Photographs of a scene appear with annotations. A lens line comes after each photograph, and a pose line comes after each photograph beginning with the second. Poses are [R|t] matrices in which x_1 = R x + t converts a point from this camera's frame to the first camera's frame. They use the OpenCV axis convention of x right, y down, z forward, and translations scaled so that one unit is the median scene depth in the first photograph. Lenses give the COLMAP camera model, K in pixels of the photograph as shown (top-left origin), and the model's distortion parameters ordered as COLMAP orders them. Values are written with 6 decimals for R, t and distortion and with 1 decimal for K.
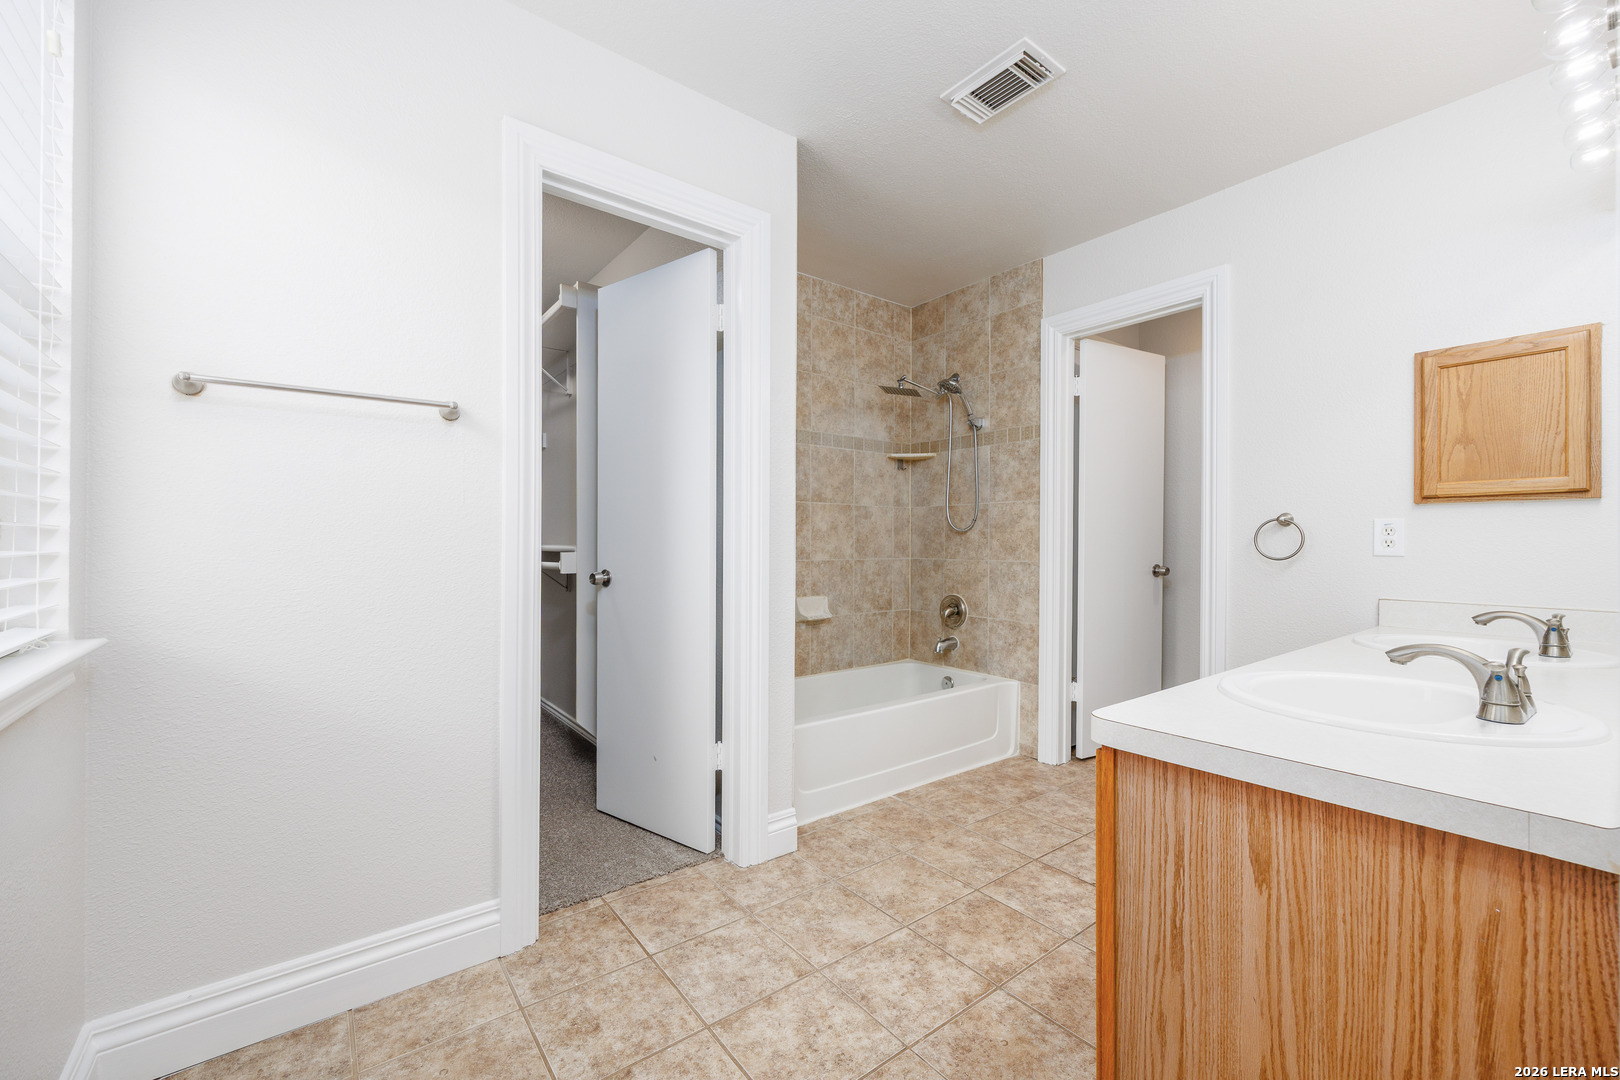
lens RADIAL K [[619.1, 0, 828.8], [0, 619.1, 545.0], [0, 0, 1]] dist [-0.001885, 0.000043]
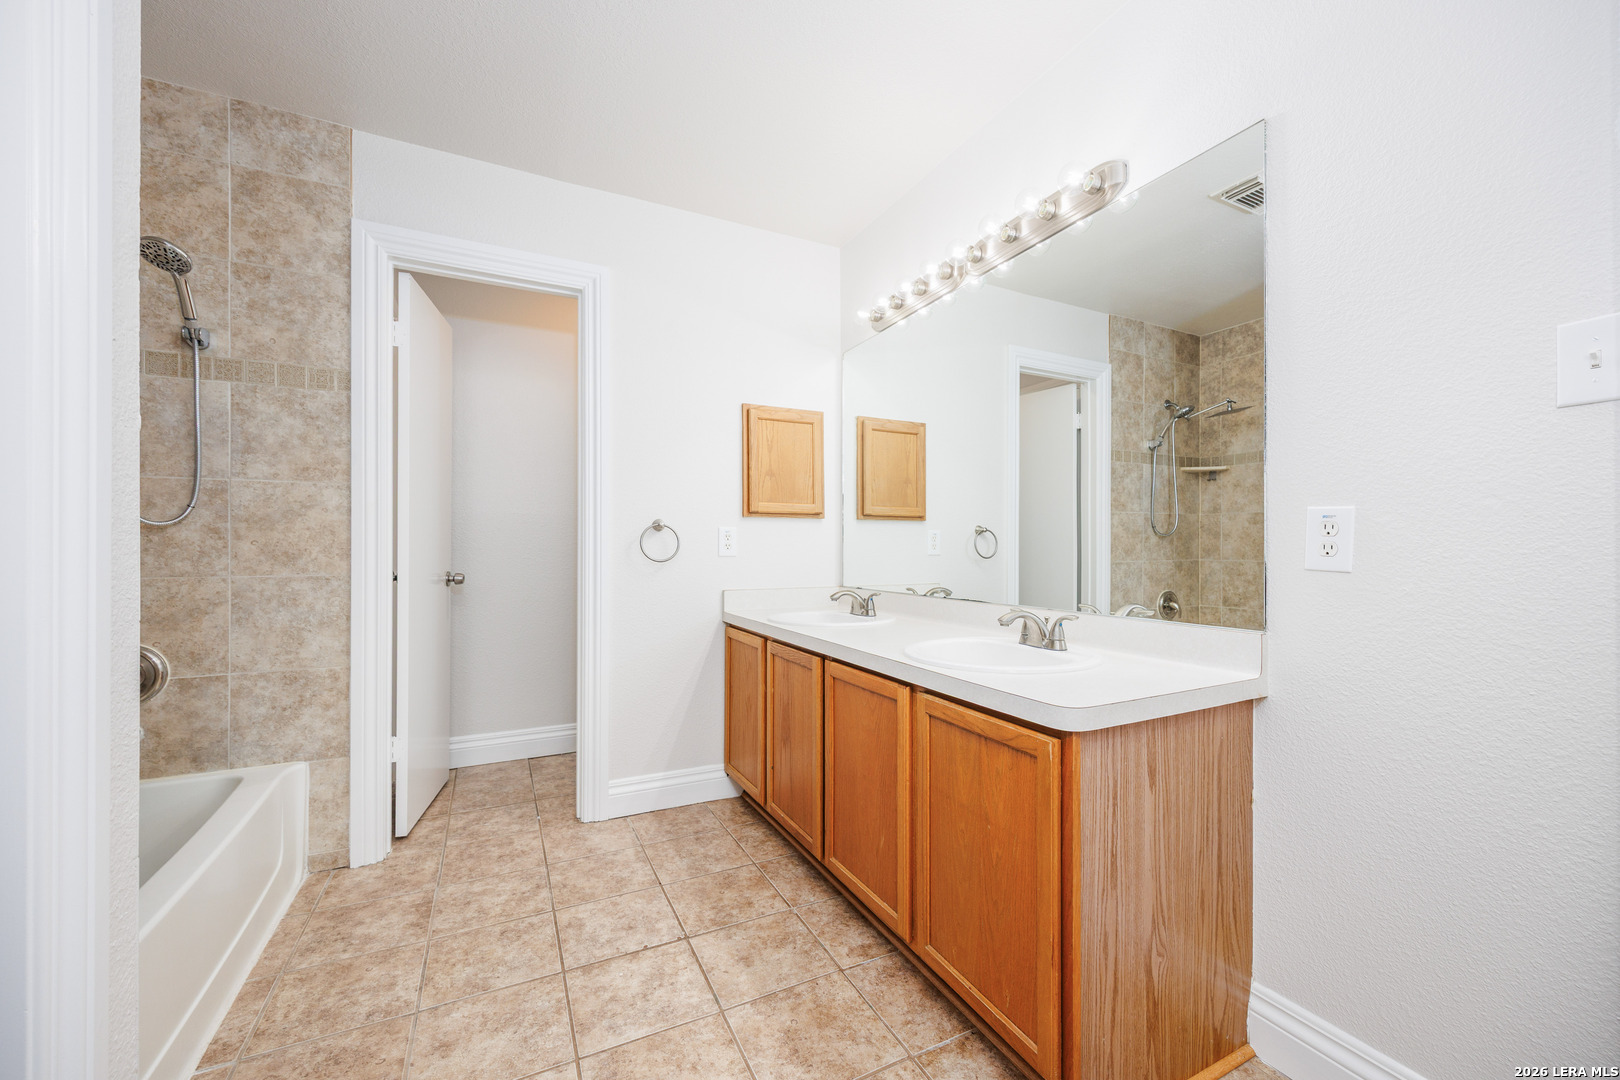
lens RADIAL K [[632.3, 0, 813.6], [0, 632.3, 549.0], [0, 0, 1]] dist [0.006737, -0.004411]
pose [[0.229250, -0.007992, 0.973335, -0.221891], [0.003963, 0.999966, 0.007277, -0.004095], [-0.973360, 0.002189, 0.229274, 0.348797]]
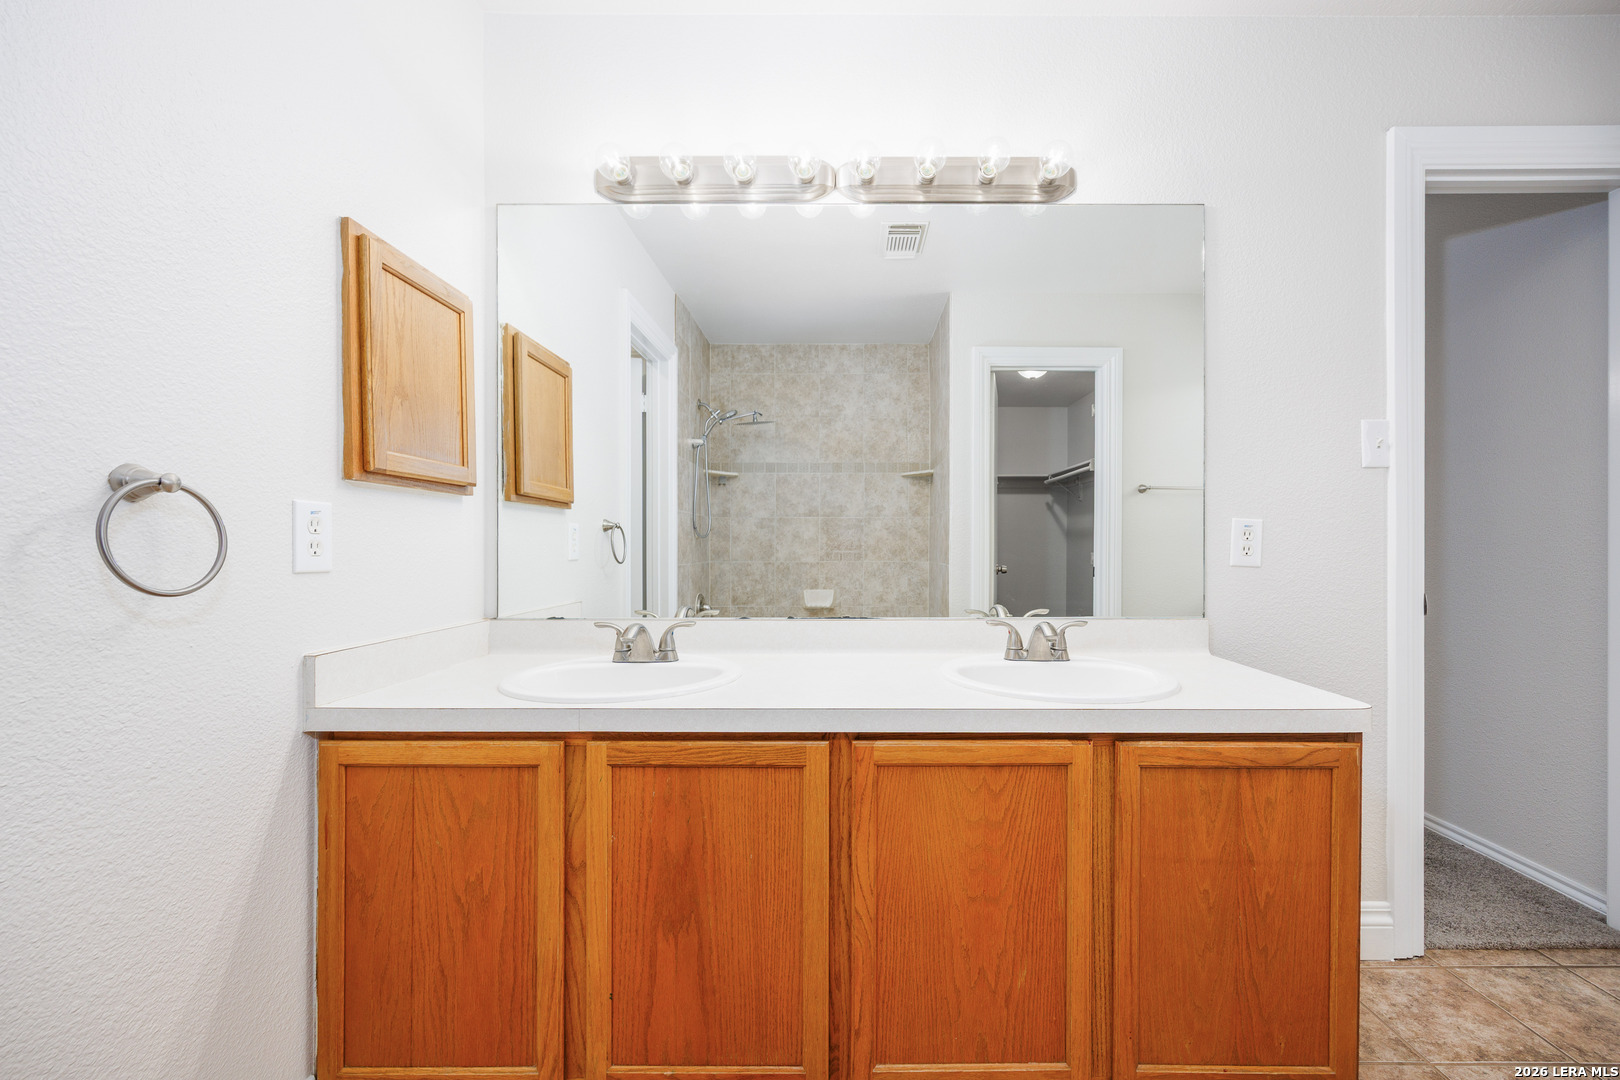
lens RADIAL K [[659.9, 0, 810.1], [0, 659.9, 550.3], [0, 0, 1]] dist [-0.001486, -0.000052]
pose [[-0.762557, -0.005729, 0.646895, 0.143297], [-0.001285, 0.999972, 0.007342, -0.003565], [-0.646919, 0.004768, -0.762543, 0.768178]]
